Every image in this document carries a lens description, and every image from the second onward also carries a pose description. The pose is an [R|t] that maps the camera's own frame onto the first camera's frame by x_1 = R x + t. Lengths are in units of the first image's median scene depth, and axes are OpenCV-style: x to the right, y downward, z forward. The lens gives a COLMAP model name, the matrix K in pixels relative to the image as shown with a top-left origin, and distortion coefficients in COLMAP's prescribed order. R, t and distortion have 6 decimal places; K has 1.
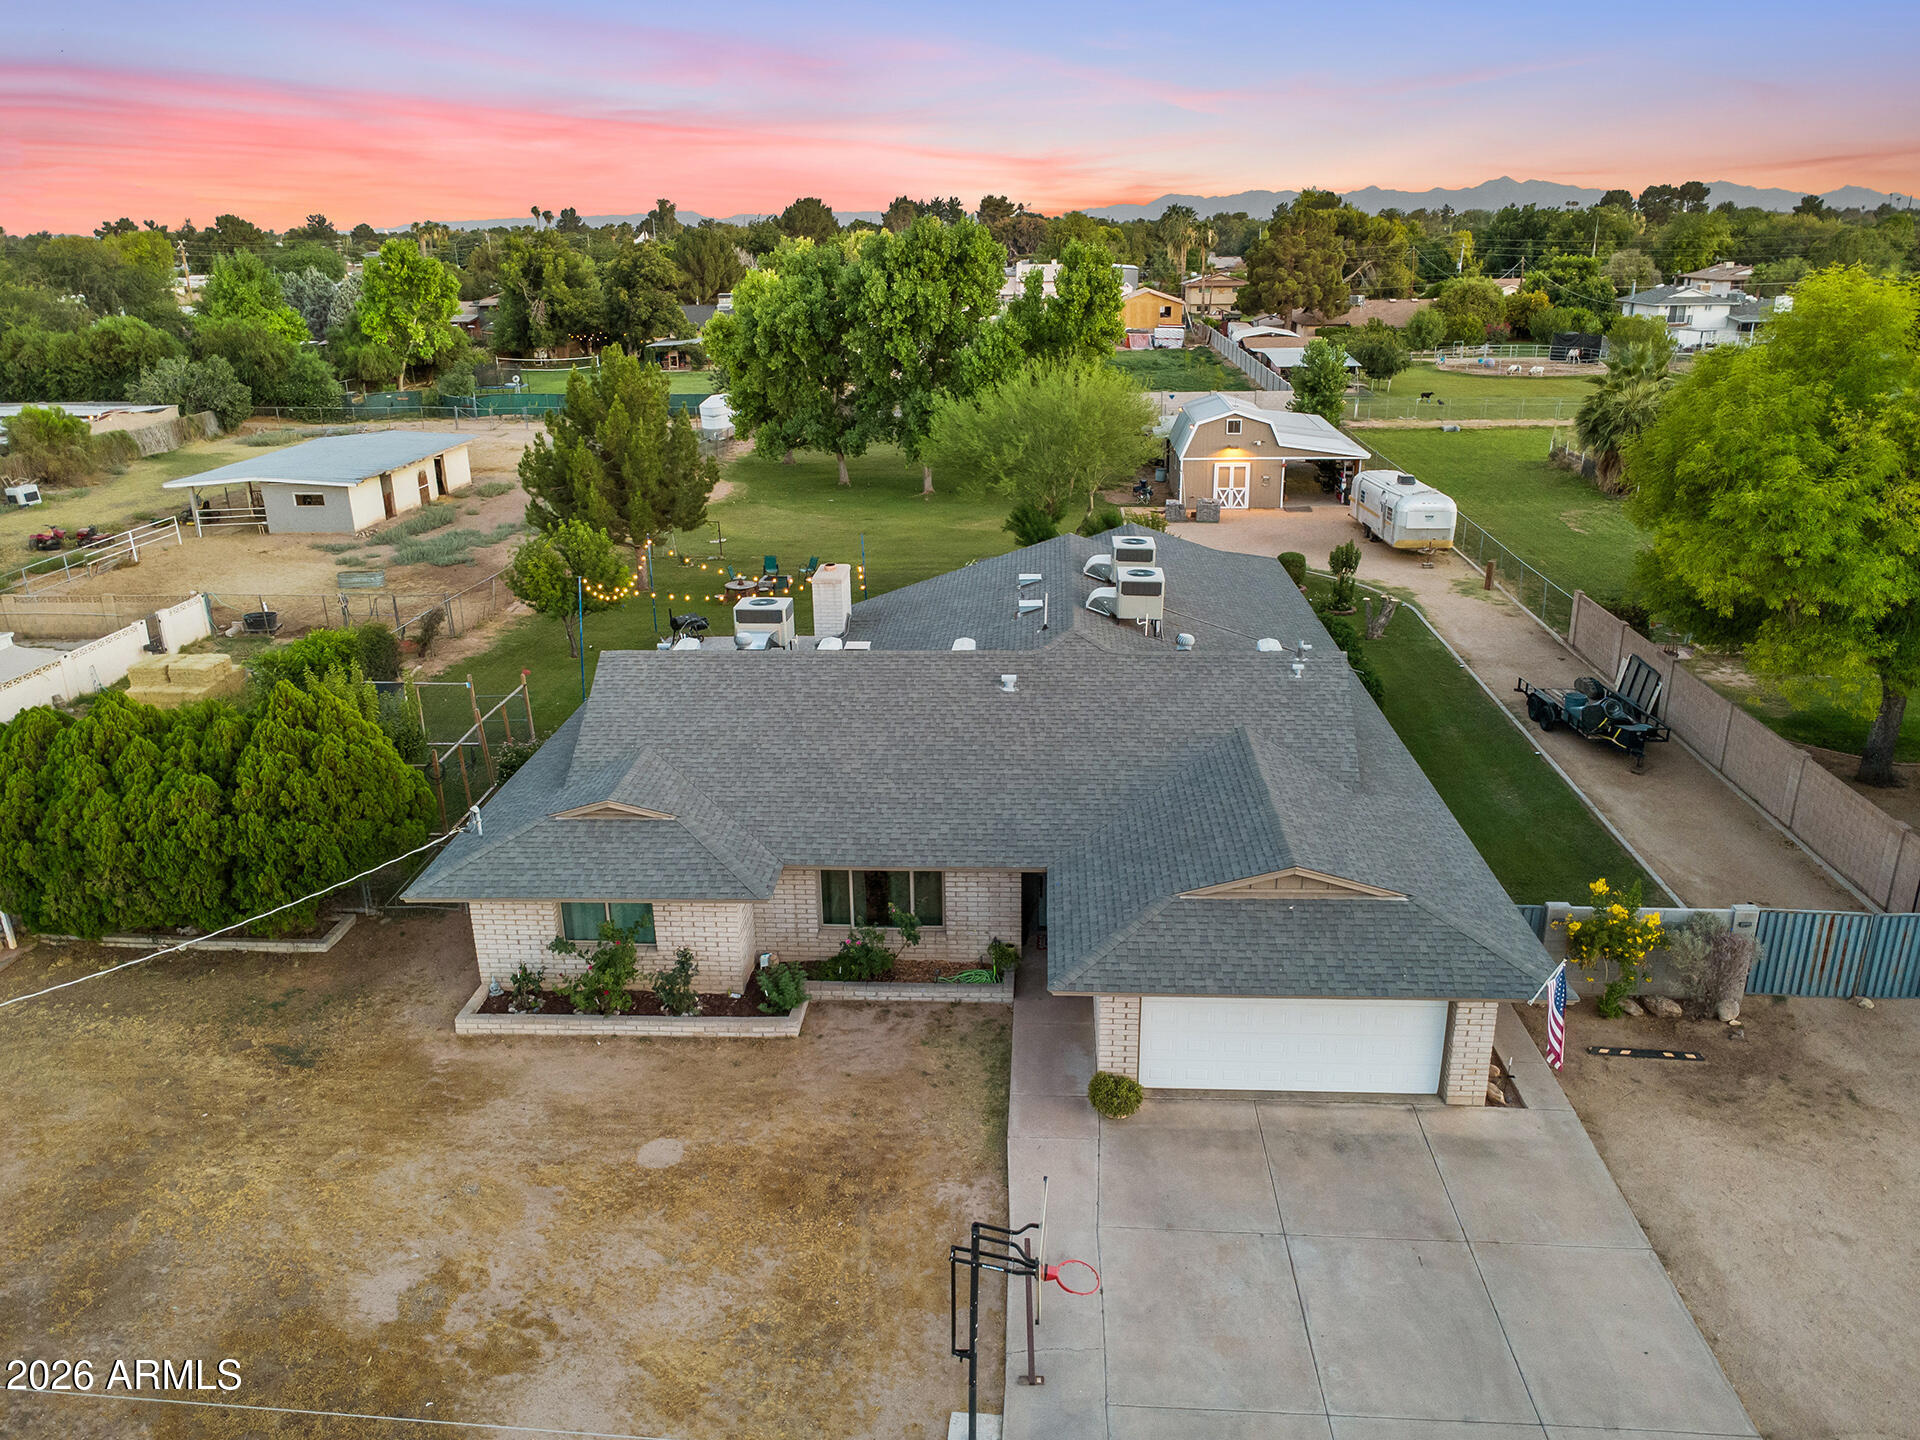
lens RADIAL K [[1394.6, 0, 960.0], [0, 1394.6, 720.0], [0, 0, 1]] dist [0.003085, 0.000641]
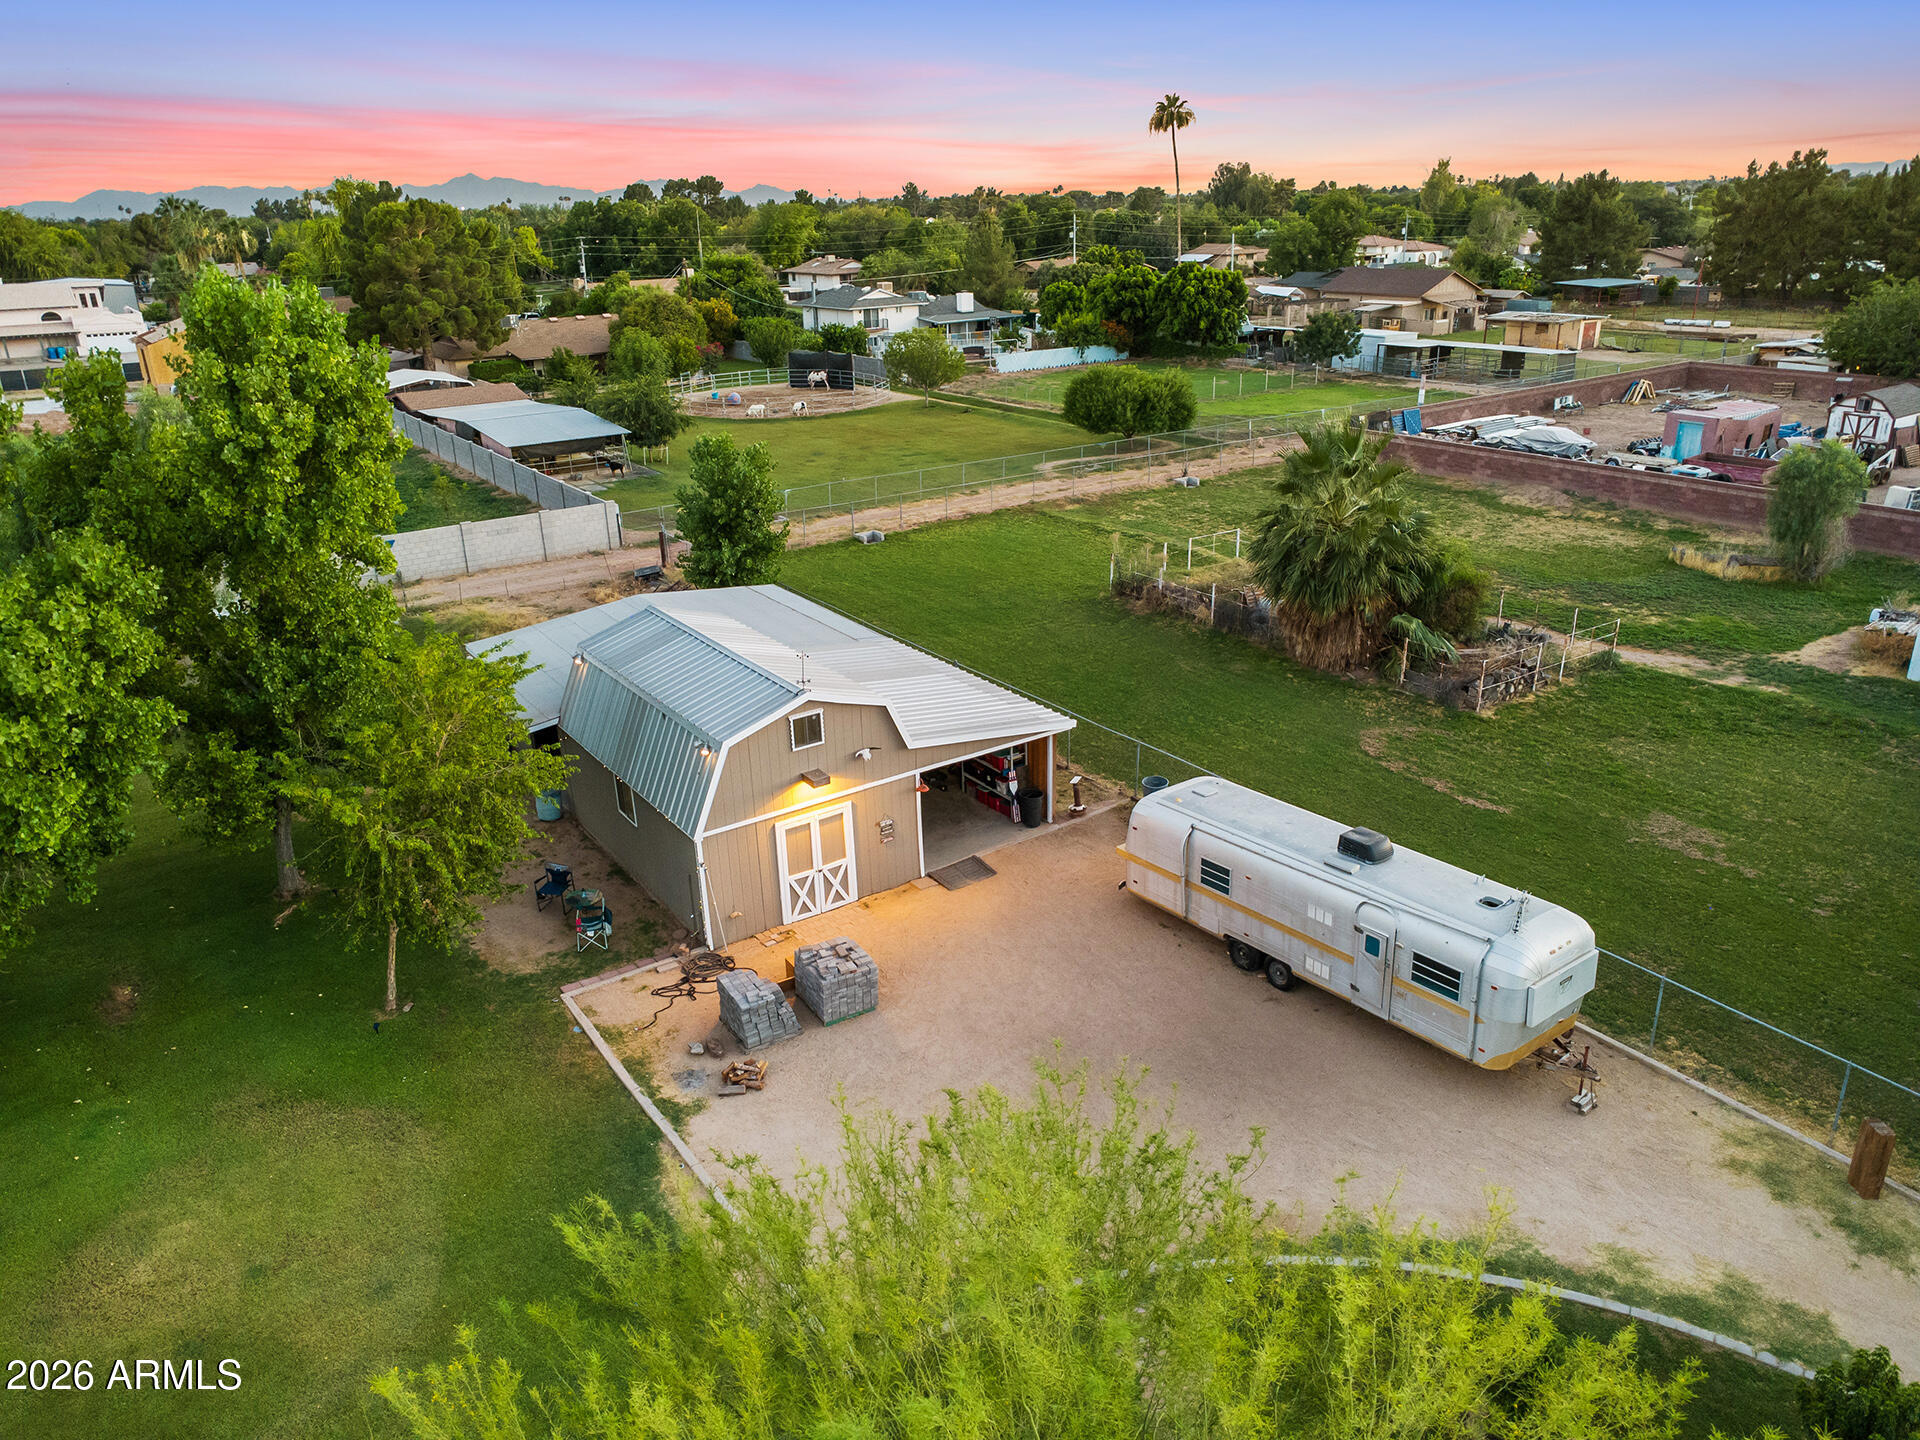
lens RADIAL K [[1345.2, 0, 956.8], [0, 1345.2, 726.7], [0, 0, 1]] dist [0.000949, 0.002041]
pose [[0.782442, -0.230235, 0.578599, 0.014888], [0.219342, 0.971492, 0.089957, -0.483179], [-0.582815, 0.056525, 0.810636, 1.354705]]
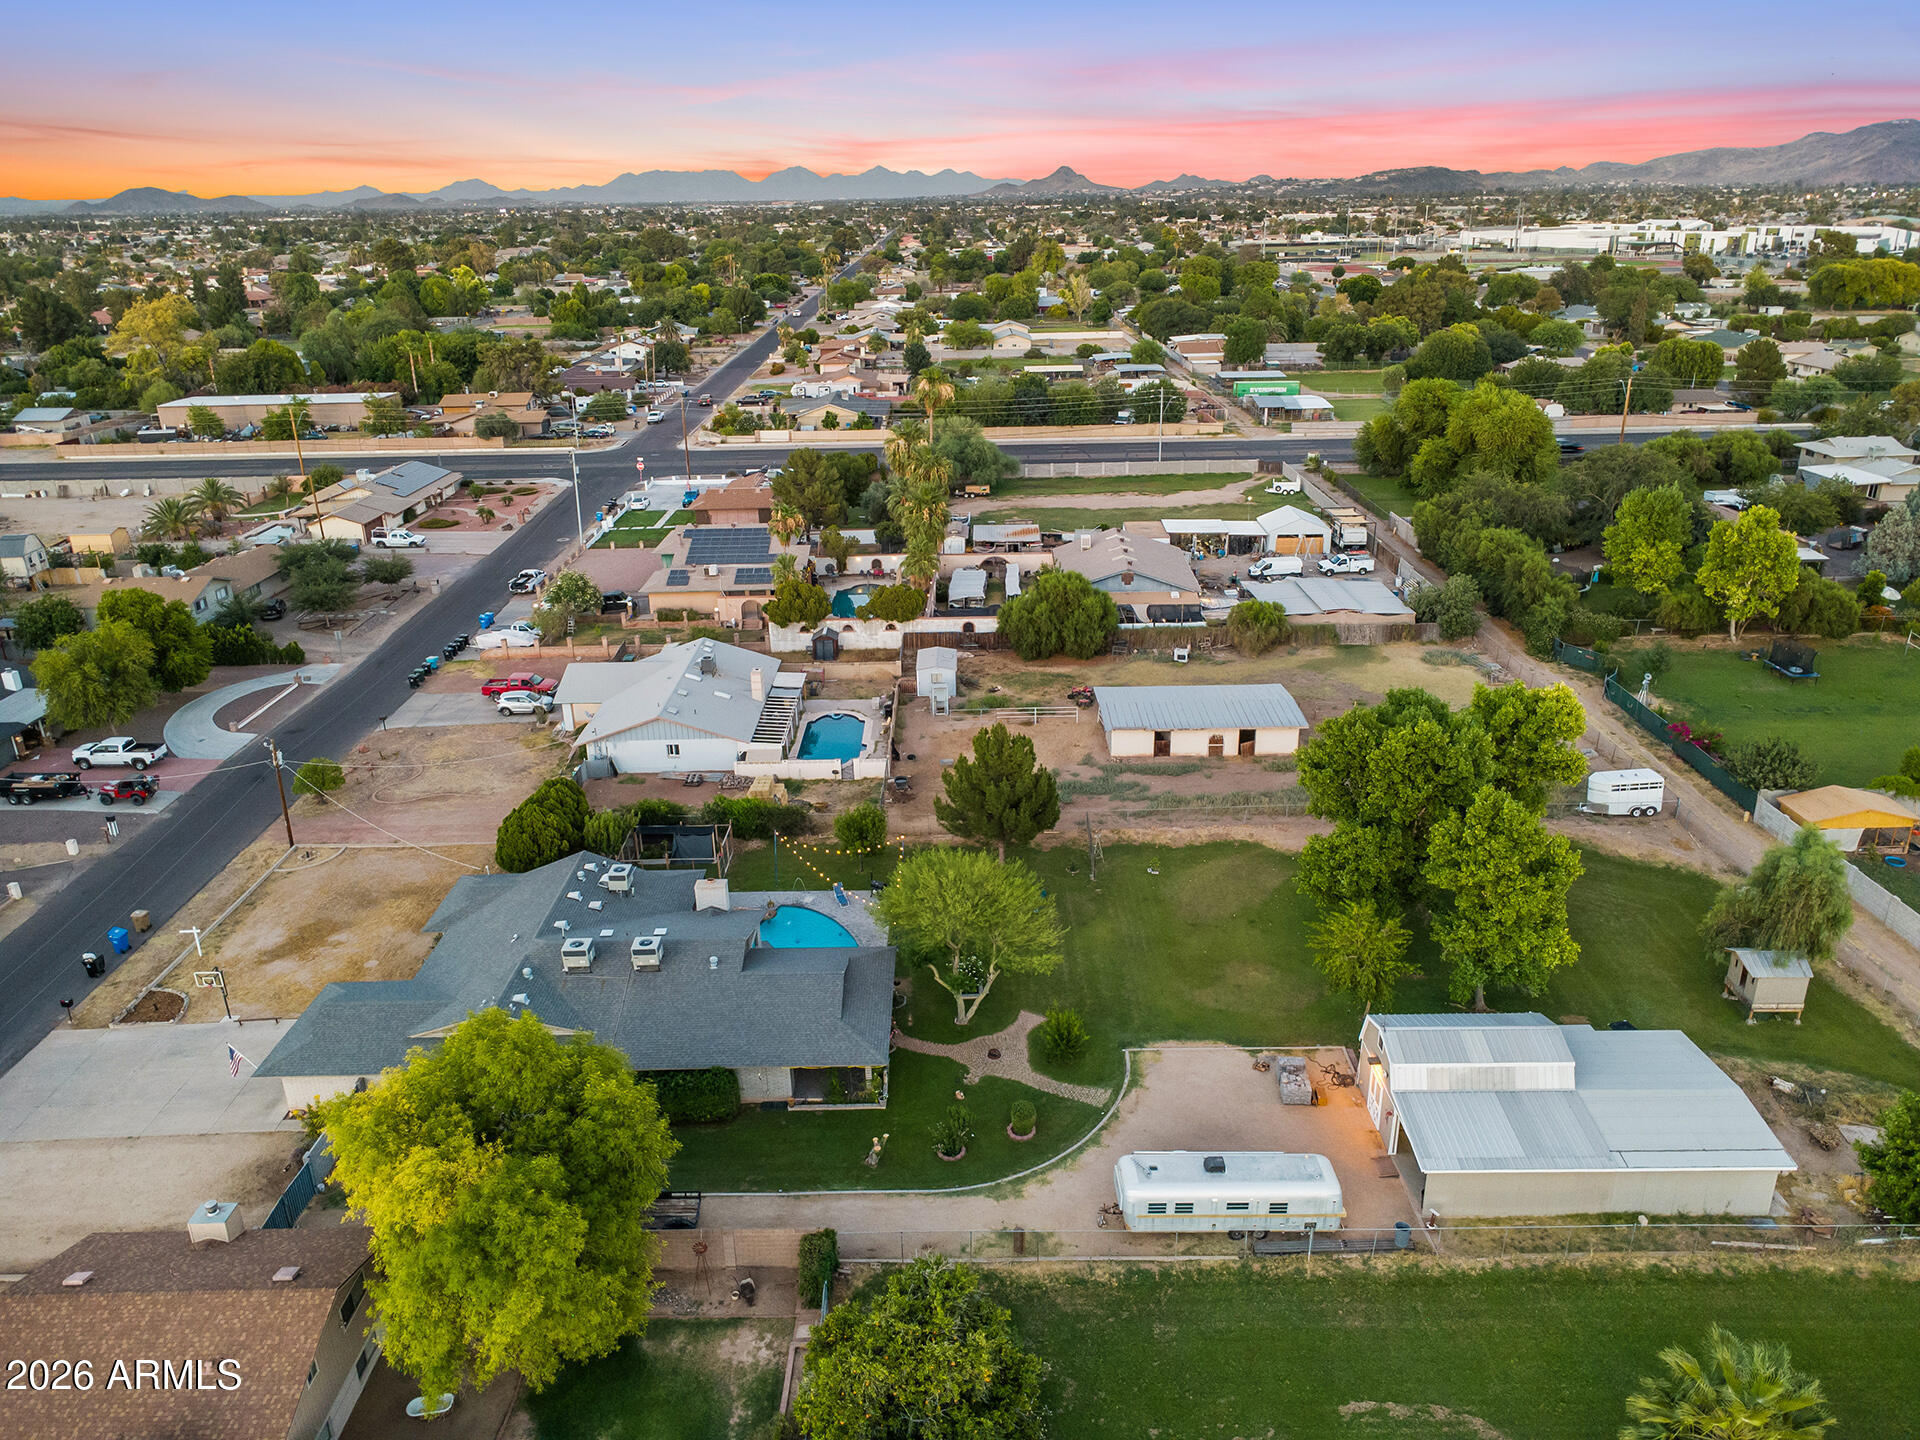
lens RADIAL K [[1345.2, 0, 956.8], [0, 1345.2, 726.7], [0, 0, 1]] dist [0.000949, 0.002041]
pose [[0.058840, 0.380872, -0.922754, 1.847854], [-0.315835, 0.883975, 0.344726, -1.234348], [0.946988, 0.271154, 0.172306, 1.092671]]
